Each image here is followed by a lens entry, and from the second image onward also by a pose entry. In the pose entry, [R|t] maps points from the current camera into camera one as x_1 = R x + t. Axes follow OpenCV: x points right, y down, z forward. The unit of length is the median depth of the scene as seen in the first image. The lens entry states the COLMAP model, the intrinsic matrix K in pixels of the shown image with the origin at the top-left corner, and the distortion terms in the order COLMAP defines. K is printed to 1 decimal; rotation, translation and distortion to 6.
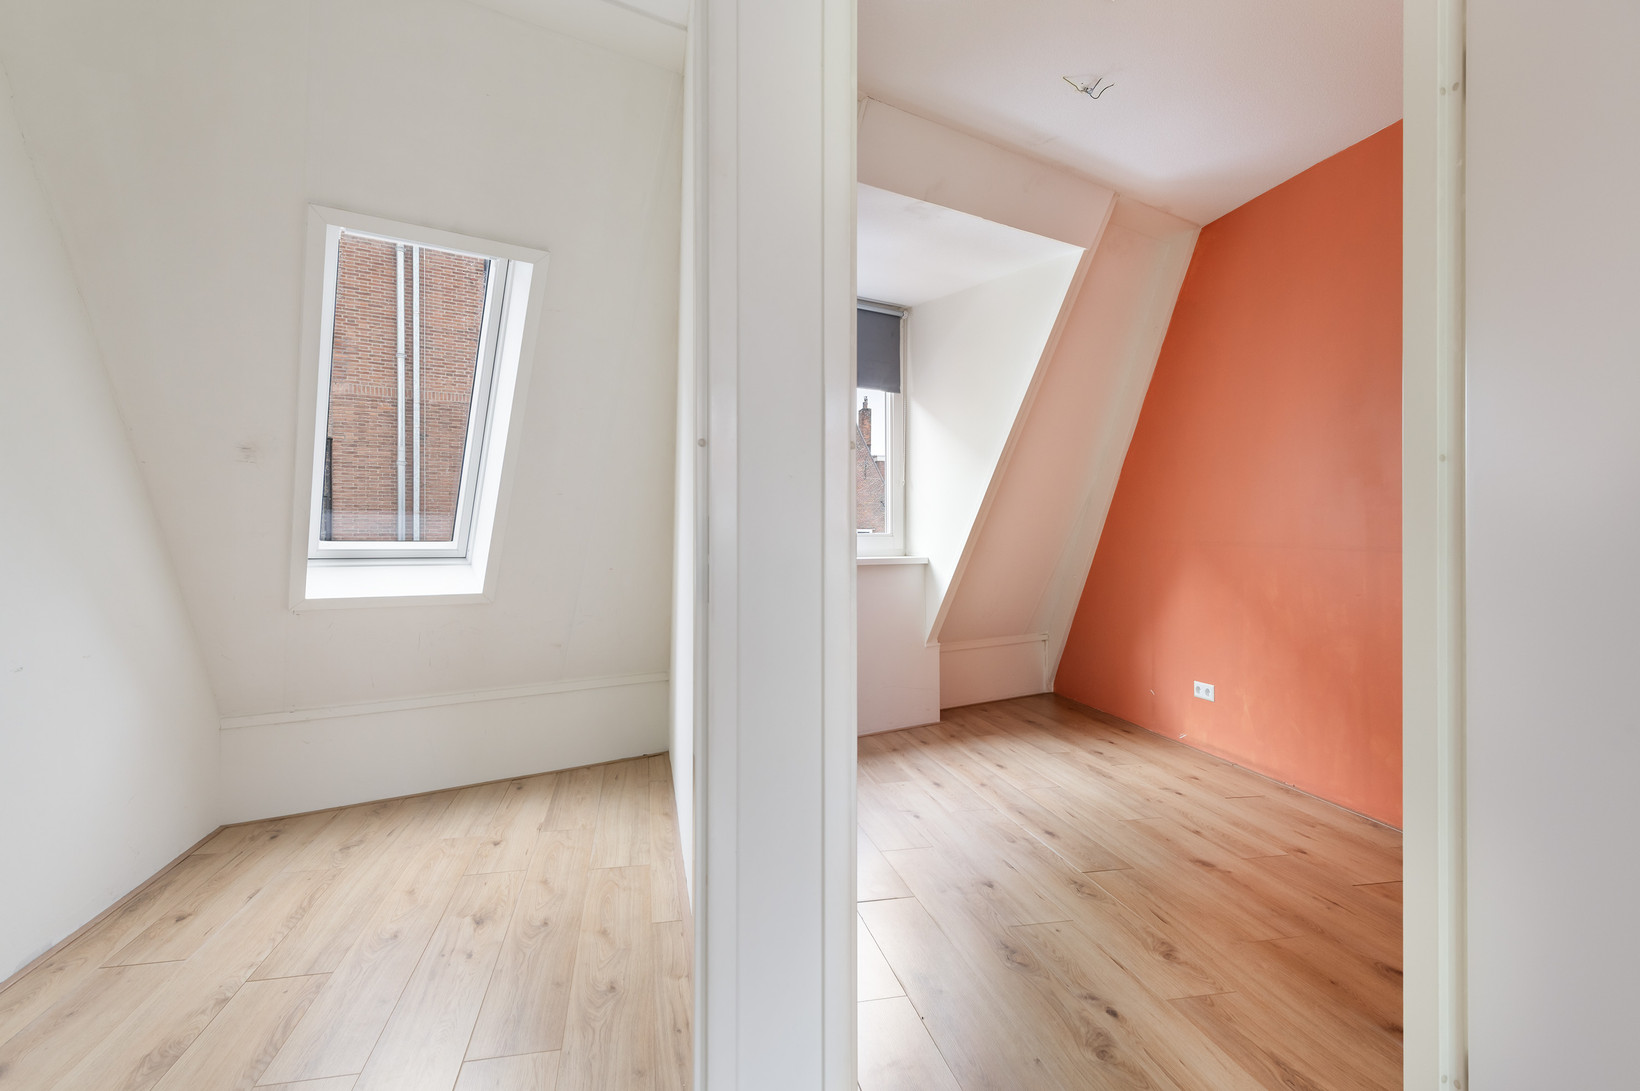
lens RADIAL K [[854.1, 0, 825.9], [0, 854.1, 530.7], [0, 0, 1]] dist [0.015514, -0.006036]
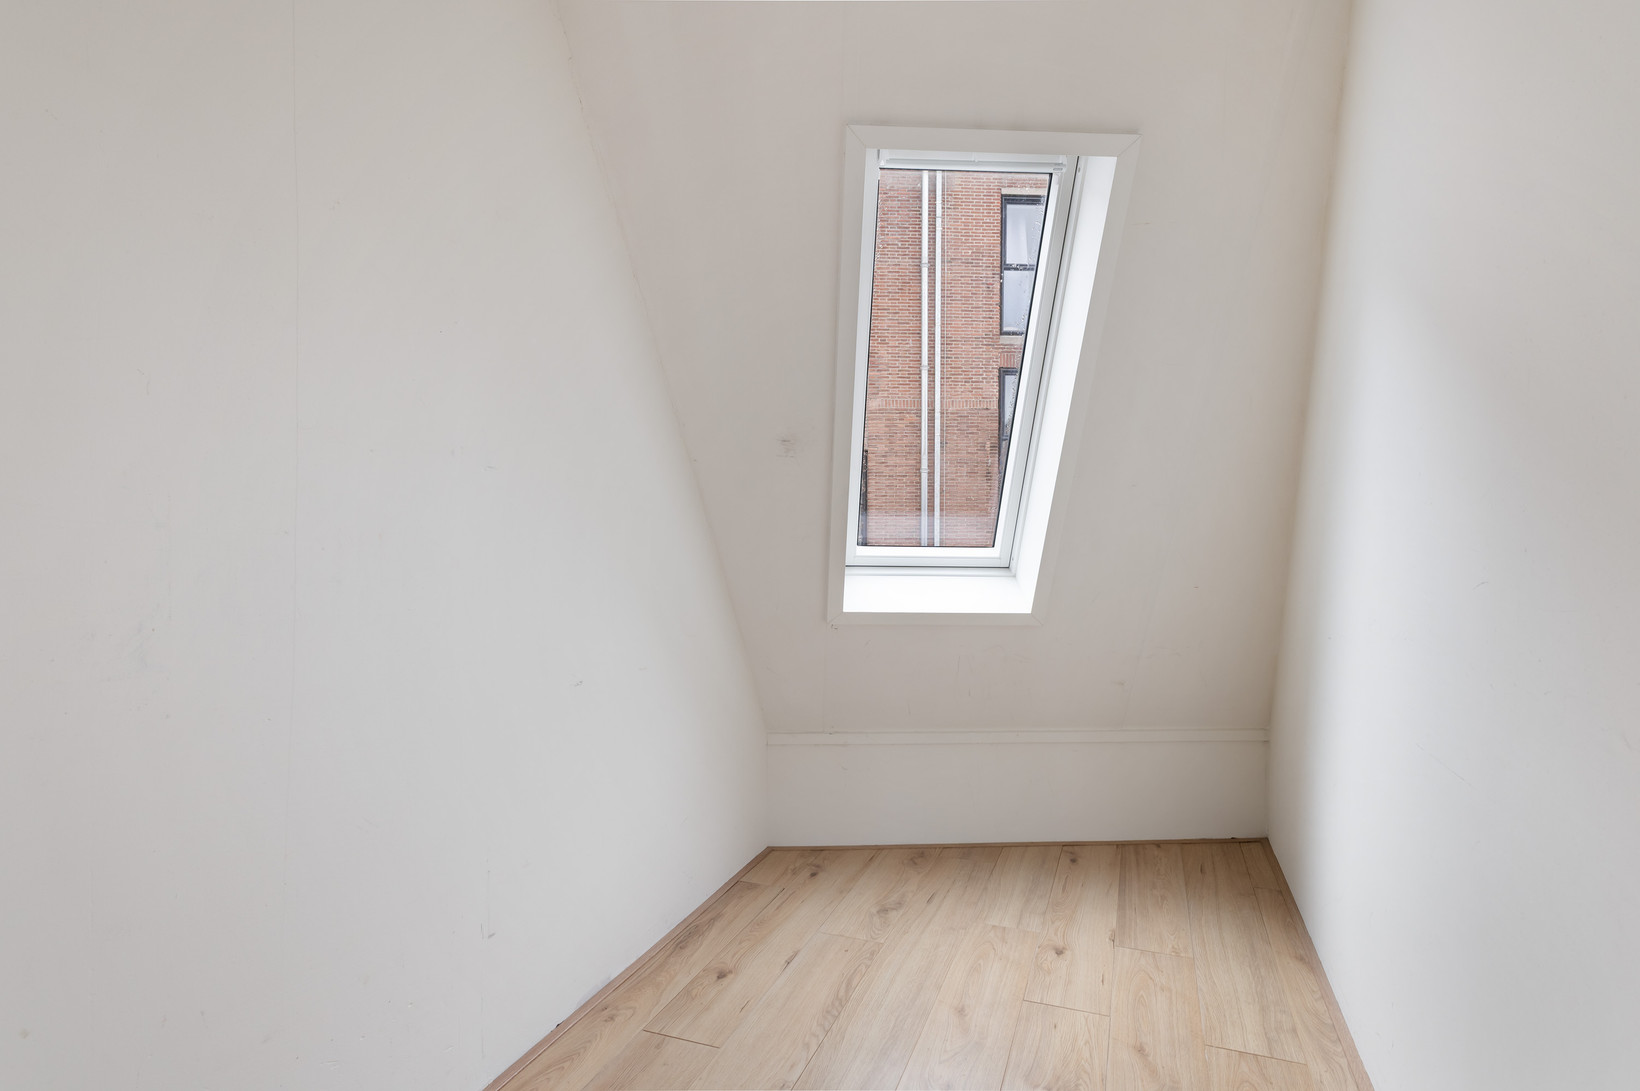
lens RADIAL K [[859.9, 0, 818.5], [0, 859.9, 526.7], [0, 0, 1]] dist [0.007347, 0.000814]
pose [[0.837350, -0.003581, -0.546656, -0.136531], [-0.002073, 0.999951, -0.009726, 0.000667], [0.546663, 0.009277, 0.837301, 0.232390]]
